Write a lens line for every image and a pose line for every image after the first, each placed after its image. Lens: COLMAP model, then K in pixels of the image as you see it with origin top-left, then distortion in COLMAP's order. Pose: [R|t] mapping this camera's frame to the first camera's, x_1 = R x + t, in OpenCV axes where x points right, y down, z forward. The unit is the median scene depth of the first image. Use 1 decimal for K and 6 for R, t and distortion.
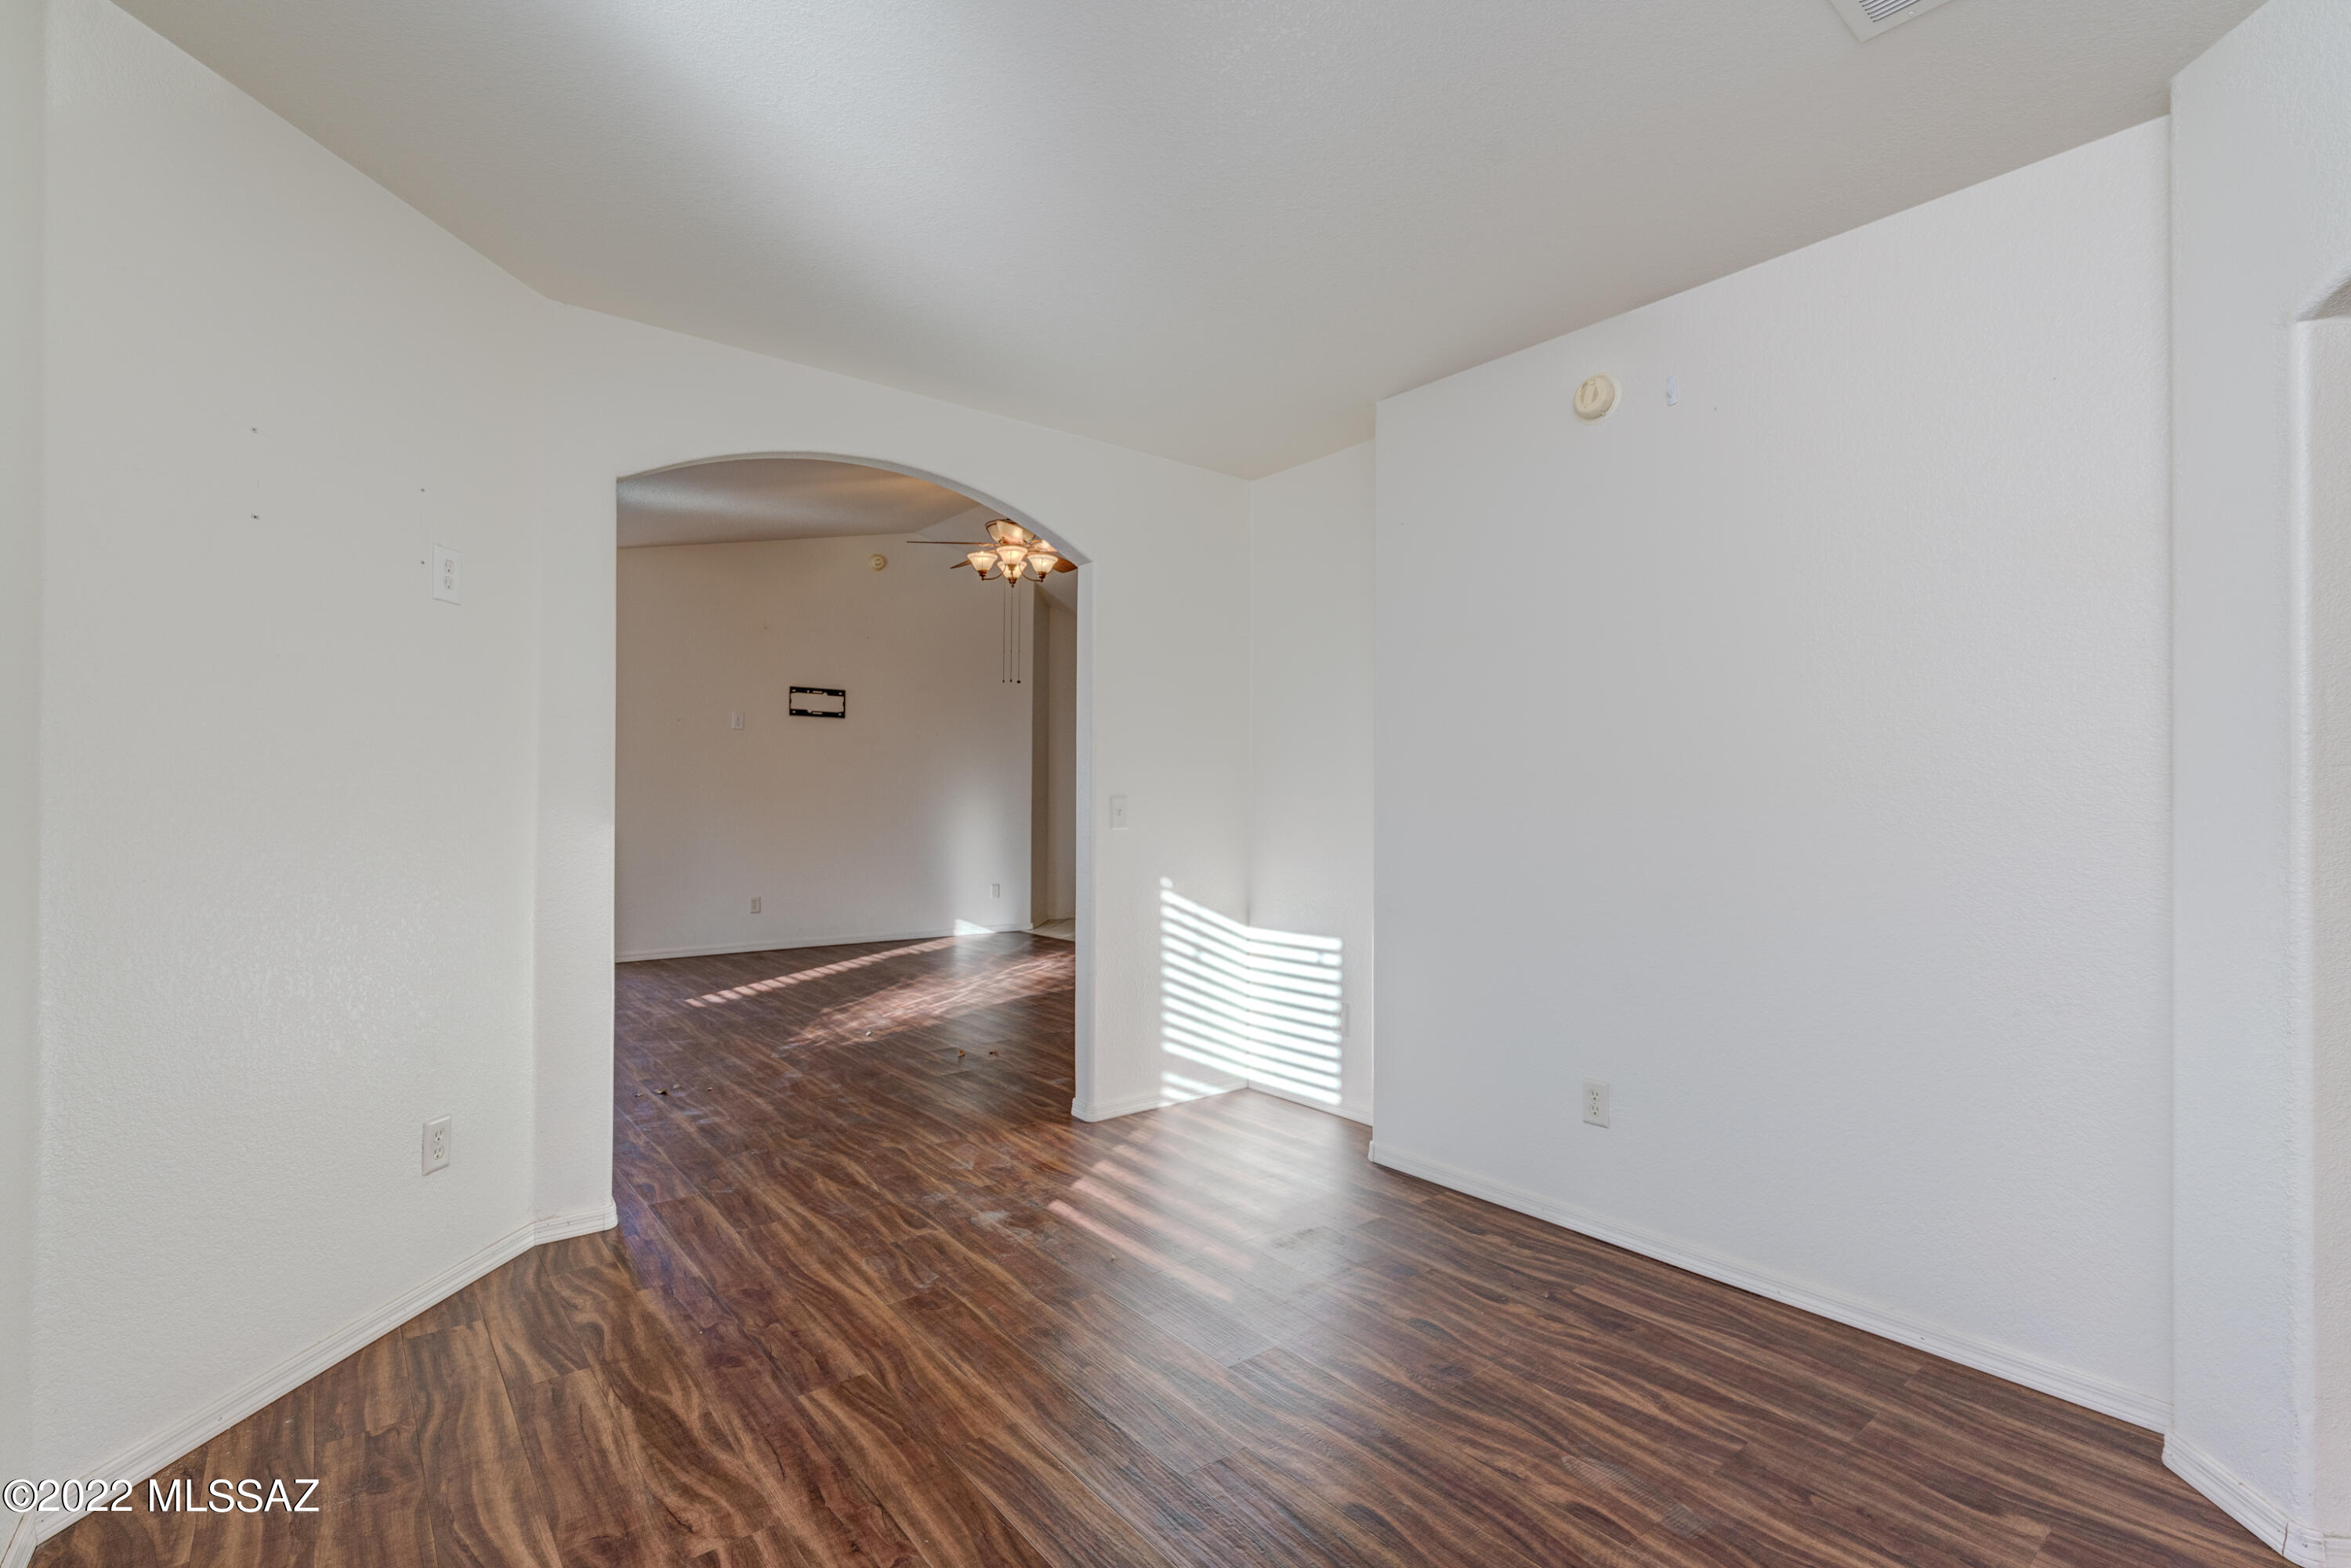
lens RADIAL K [[1057.5, 0, 1193.1], [0, 1057.5, 786.6], [0, 0, 1]] dist [-0.008849, 0.002750]
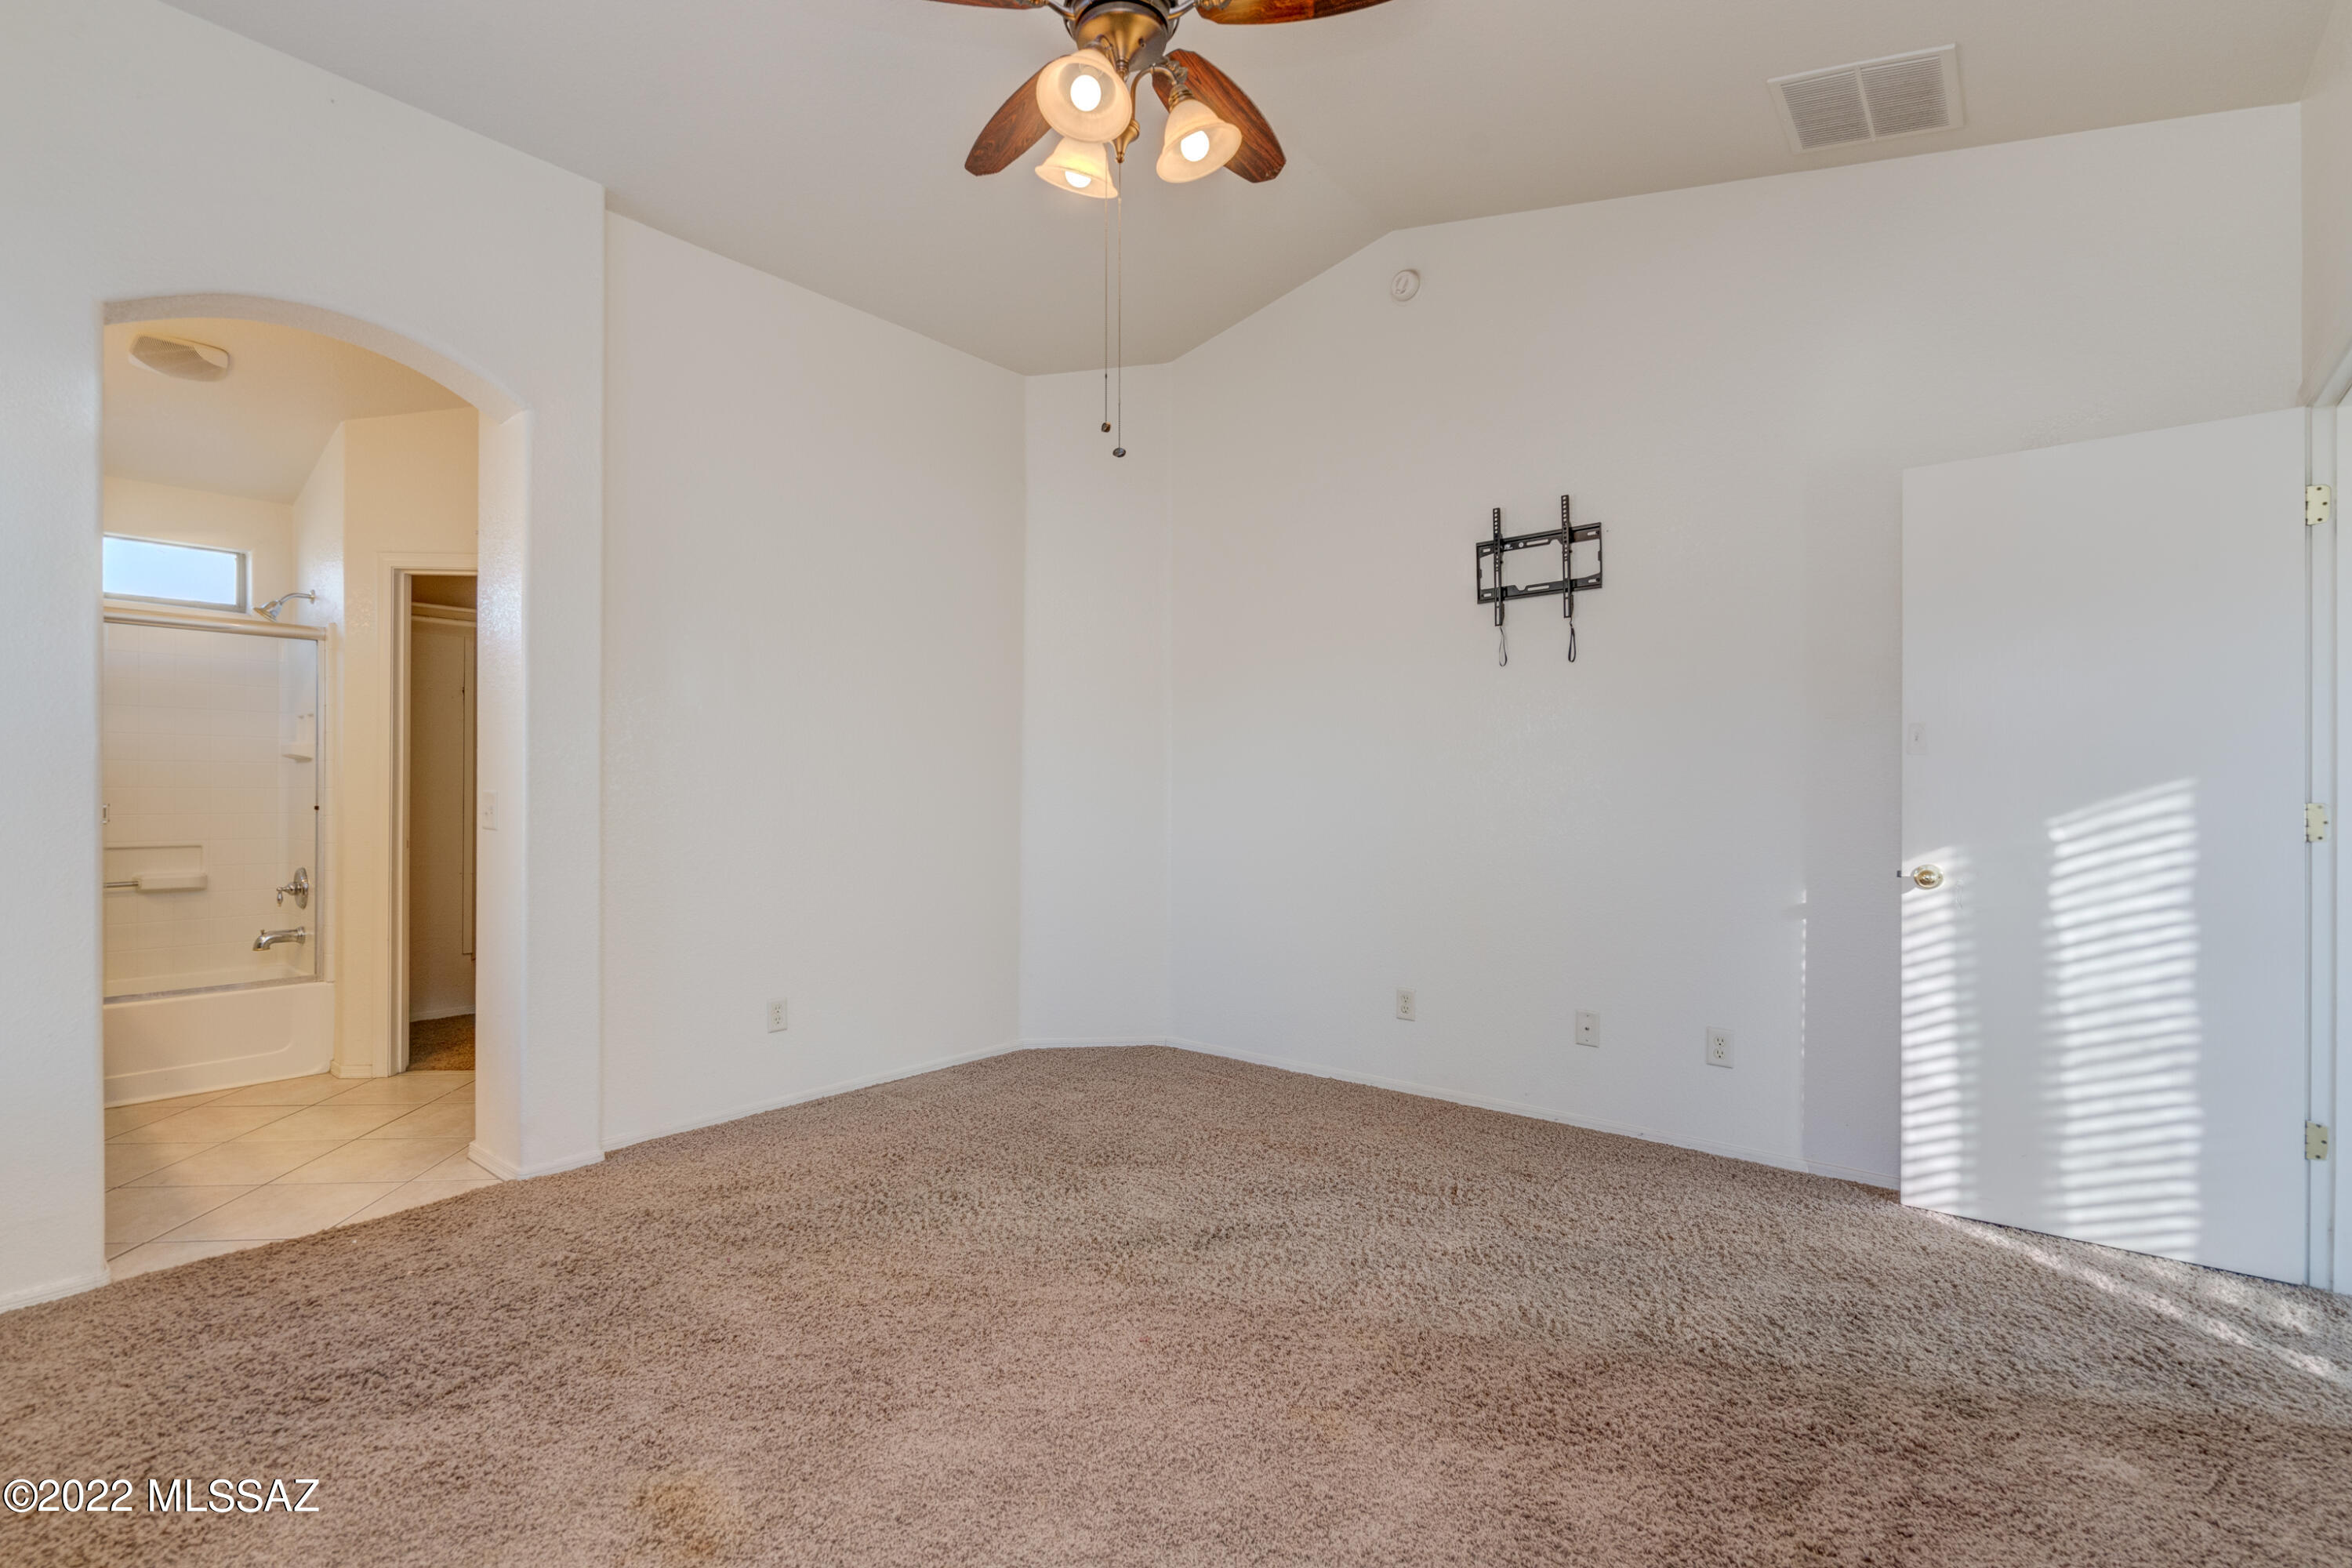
lens RADIAL K [[1058.0, 0, 1138.8], [0, 1058.0, 785.4], [0, 0, 1]] dist [-0.008849, 0.002750]
pose [[0.170070, 0.001833, -0.985430, 0.026466], [0.026093, 0.999639, 0.006363, 0.003132], [0.985086, -0.026795, 0.169961, 0.336920]]
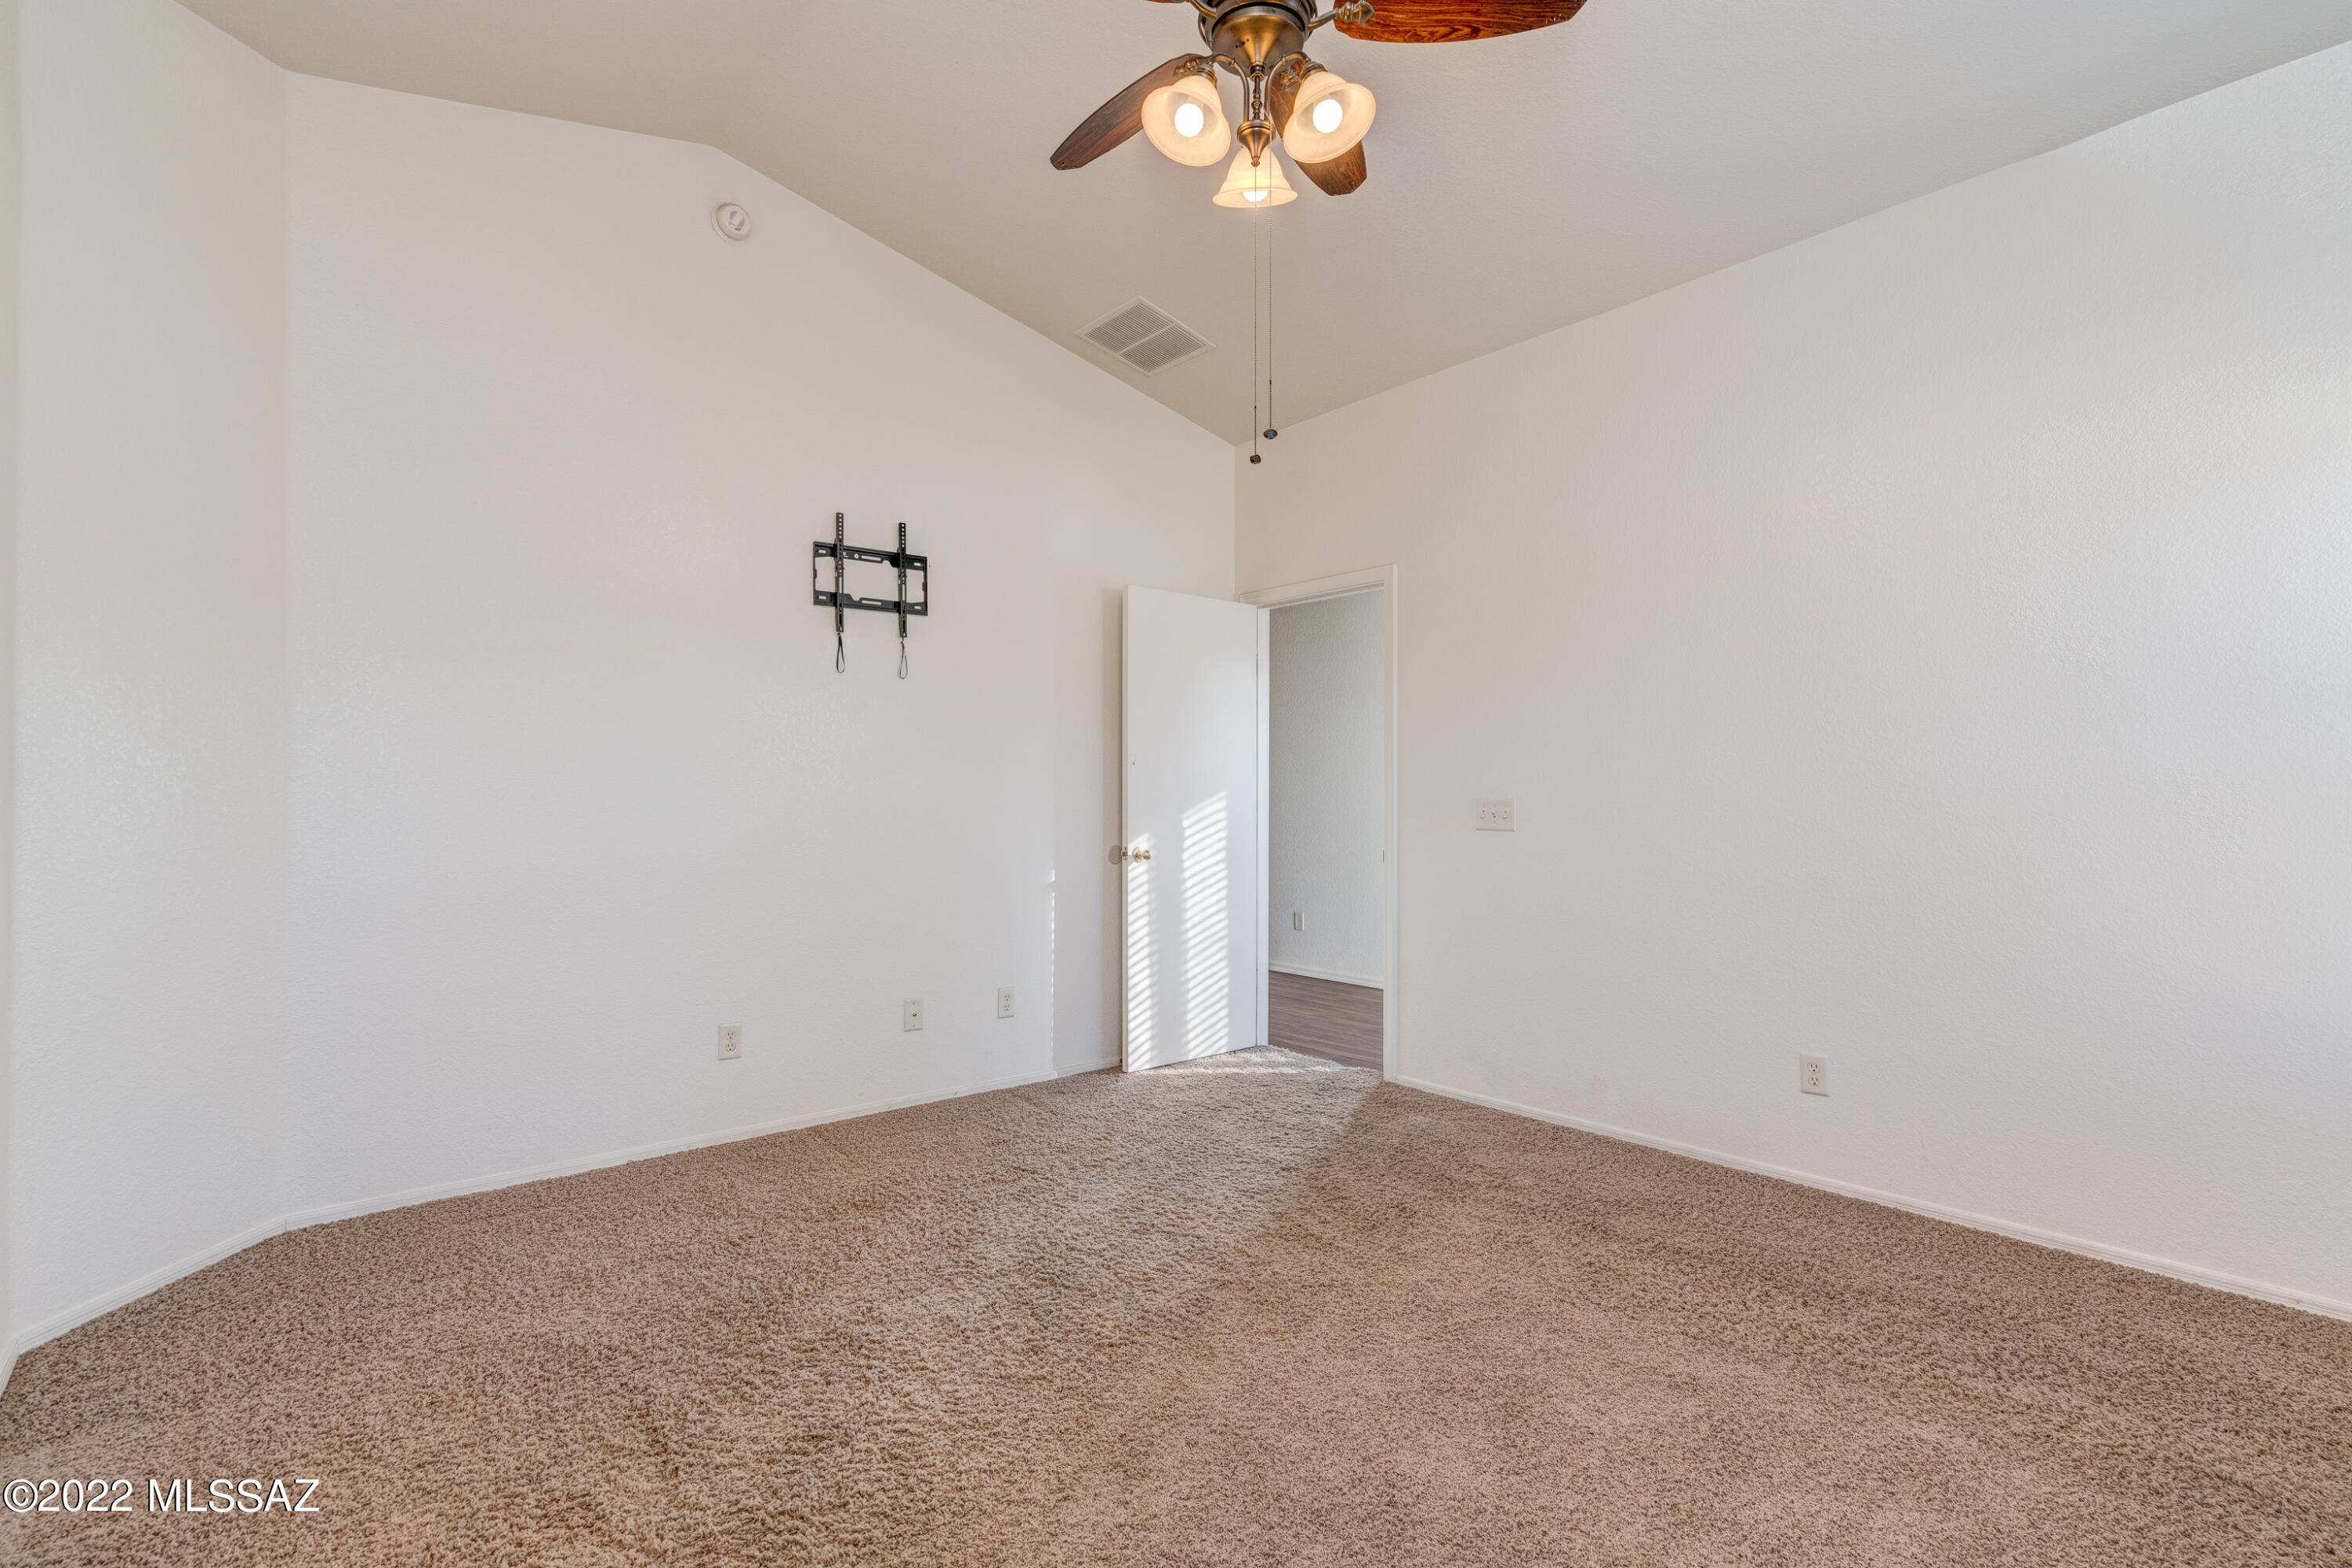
lens RADIAL K [[1058.0, 0, 1164.4], [0, 1058.0, 787.2], [0, 0, 1]] dist [-0.008849, 0.002750]
pose [[0.999839, 0.006945, -0.016565, -0.097253], [-0.006635, 0.999803, 0.018688, 0.001061], [0.016692, -0.018575, 0.999688, 0.238428]]
